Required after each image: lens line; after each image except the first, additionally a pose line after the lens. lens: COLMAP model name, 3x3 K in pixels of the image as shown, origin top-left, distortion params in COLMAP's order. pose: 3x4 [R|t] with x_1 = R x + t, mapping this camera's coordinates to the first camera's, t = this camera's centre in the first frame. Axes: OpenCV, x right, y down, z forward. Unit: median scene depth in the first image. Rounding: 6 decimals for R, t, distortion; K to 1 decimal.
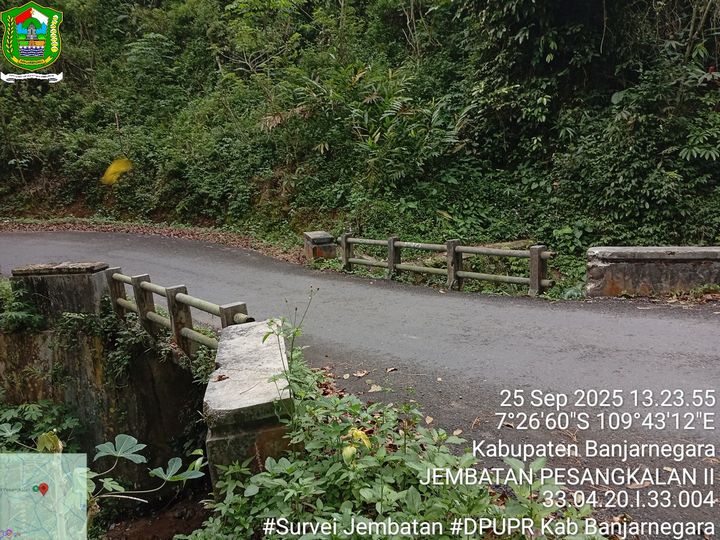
lens RADIAL K [[554.9, 0, 361.1], [0, 554.9, 272.7], [0, 0, 1]] dist [0.068716, -0.150929]
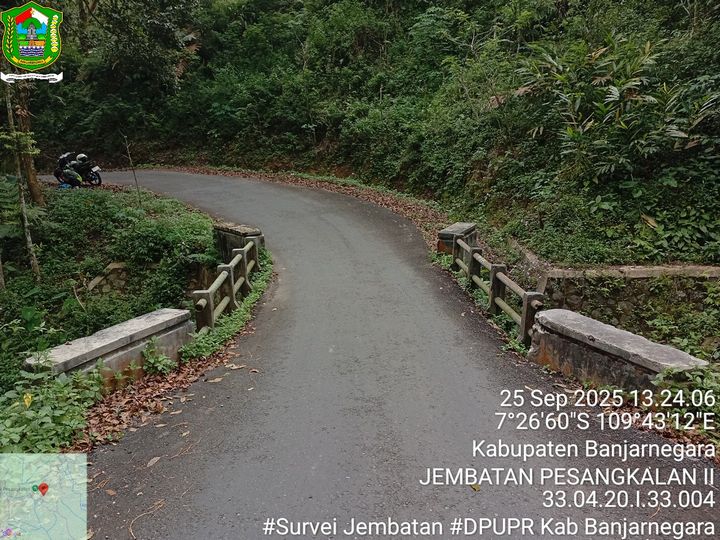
lens RADIAL K [[554.9, 0, 353.8], [0, 554.9, 277.4], [0, 0, 1]] dist [0.068716, -0.150929]
pose [[0.806972, 0.201973, -0.554981, 0.272335], [-0.146498, 0.978792, 0.143195, -0.075030], [0.572132, -0.034251, 0.819446, 0.031242]]
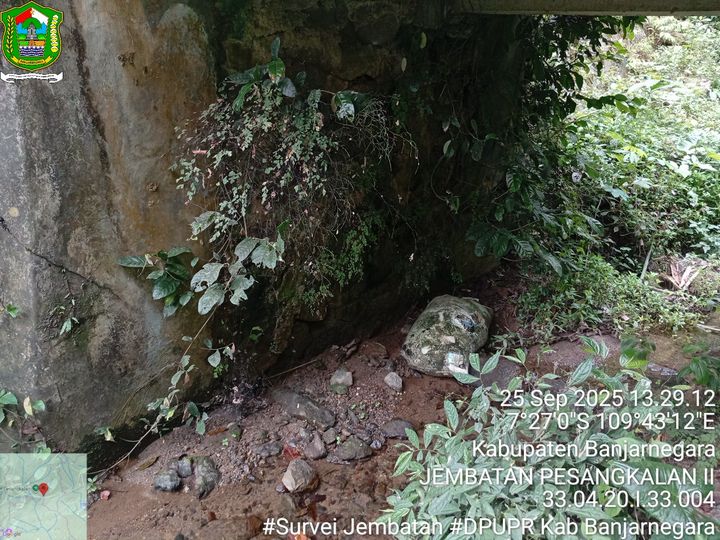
lens RADIAL K [[554.9, 0, 359.0], [0, 554.9, 271.4], [0, 0, 1]] dist [0.068716, -0.150929]
pose [[0.976082, 0.025306, 0.215924, -0.167468], [-0.070263, 0.976621, 0.203163, 0.133948], [-0.205735, -0.213475, 0.955040, 0.390778]]
